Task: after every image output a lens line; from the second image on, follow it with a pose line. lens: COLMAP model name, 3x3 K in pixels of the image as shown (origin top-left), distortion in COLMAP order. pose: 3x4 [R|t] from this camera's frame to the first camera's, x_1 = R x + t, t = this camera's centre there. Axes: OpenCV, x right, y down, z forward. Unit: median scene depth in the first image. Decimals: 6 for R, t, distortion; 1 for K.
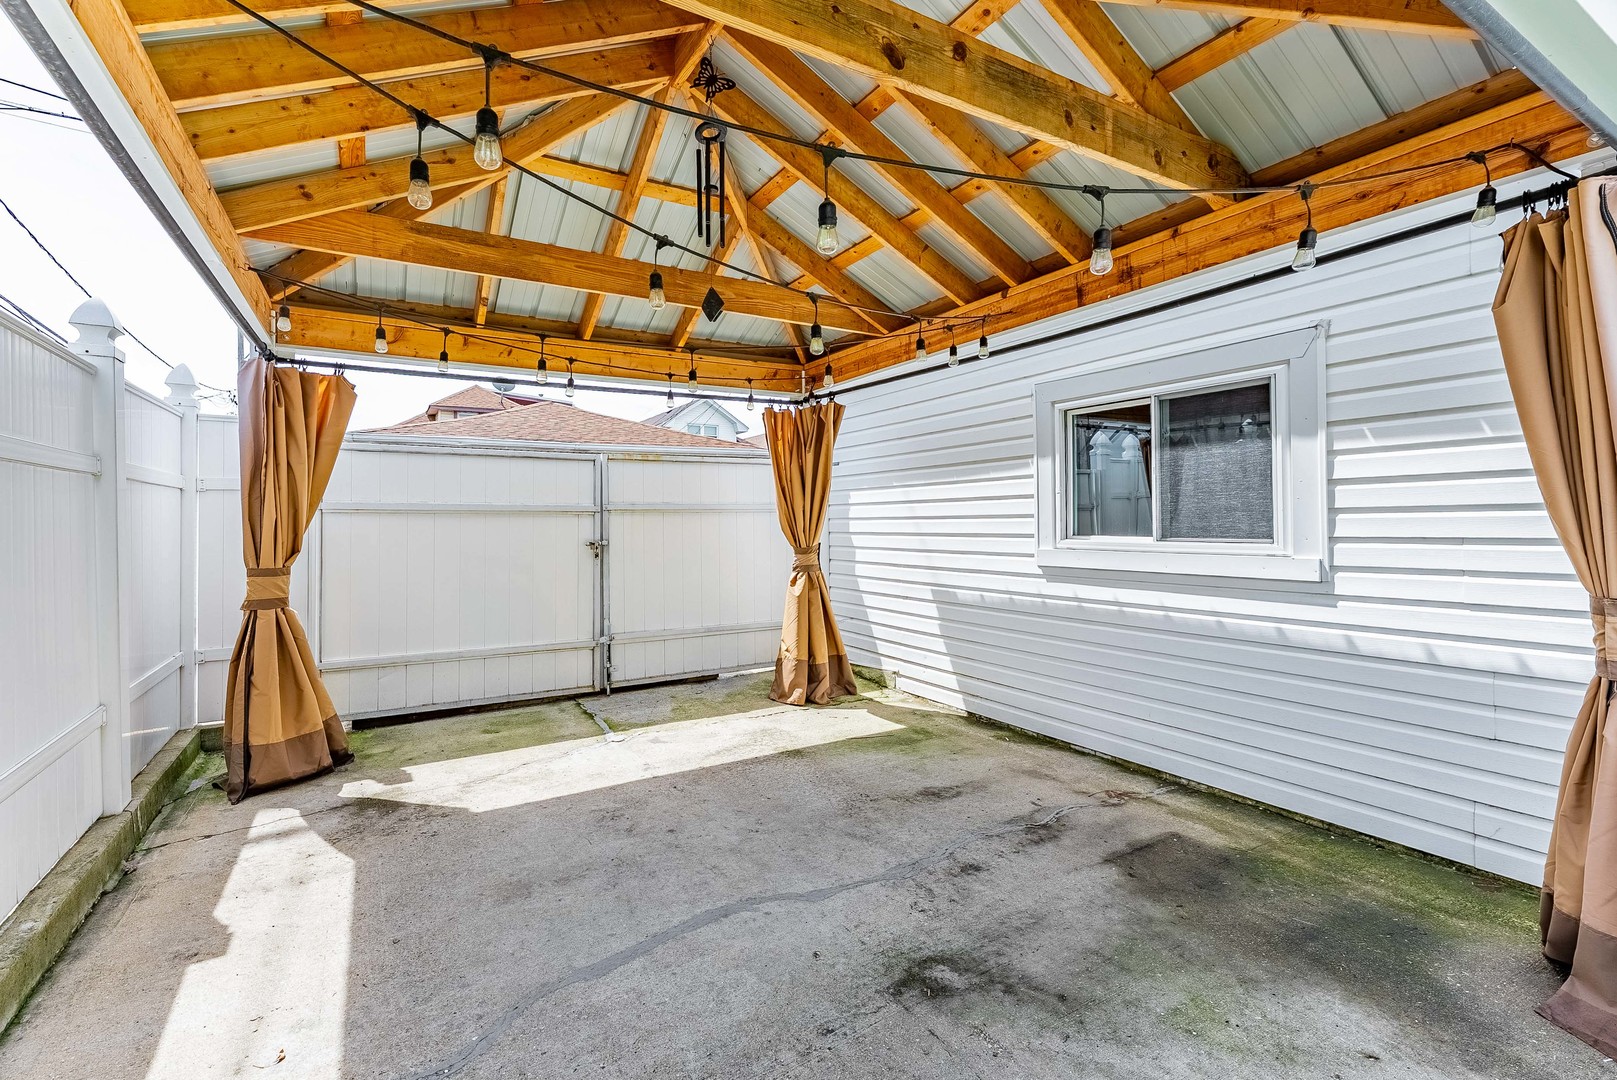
lens RADIAL K [[683.2, 0, 807.5], [0, 683.2, 528.8], [0, 0, 1]] dist [0.002129, -0.000328]
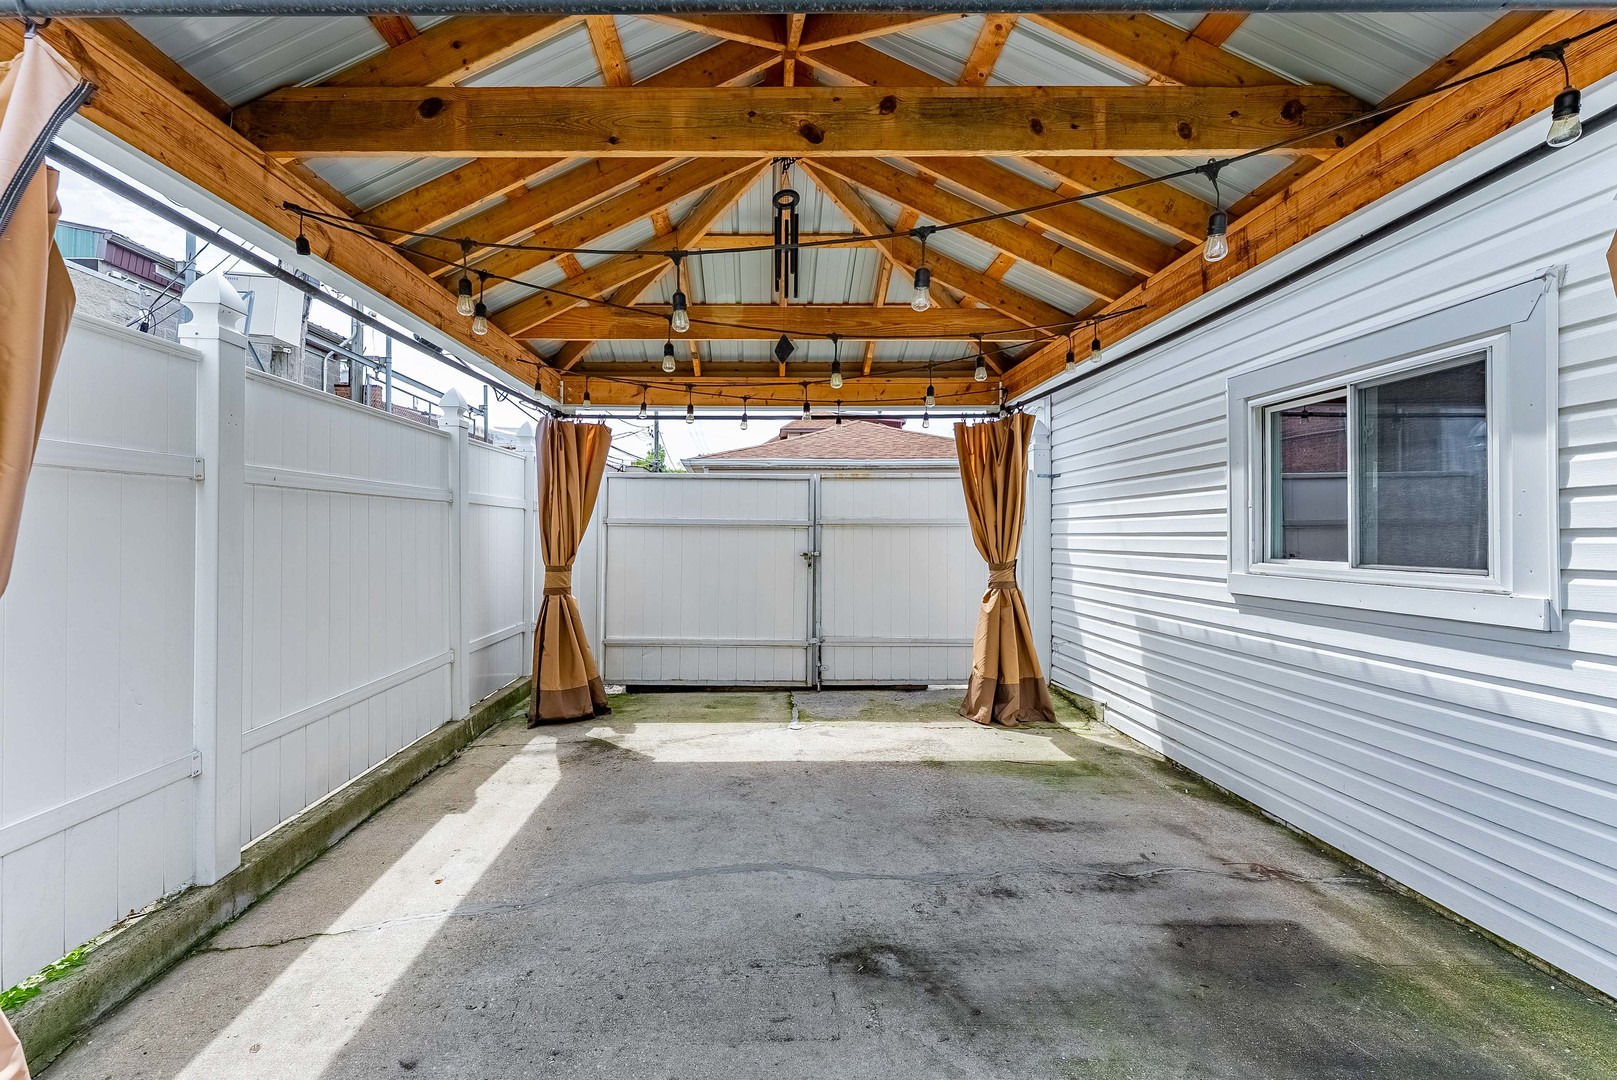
lens RADIAL K [[683.2, 0, 770.7], [0, 683.2, 543.6], [0, 0, 1]] dist [0.002129, -0.000328]
pose [[0.877943, 0.017071, -0.478460, 0.308548], [-0.015401, 0.999854, 0.007414, -0.005856], [0.478517, 0.000860, 0.878078, -0.019094]]
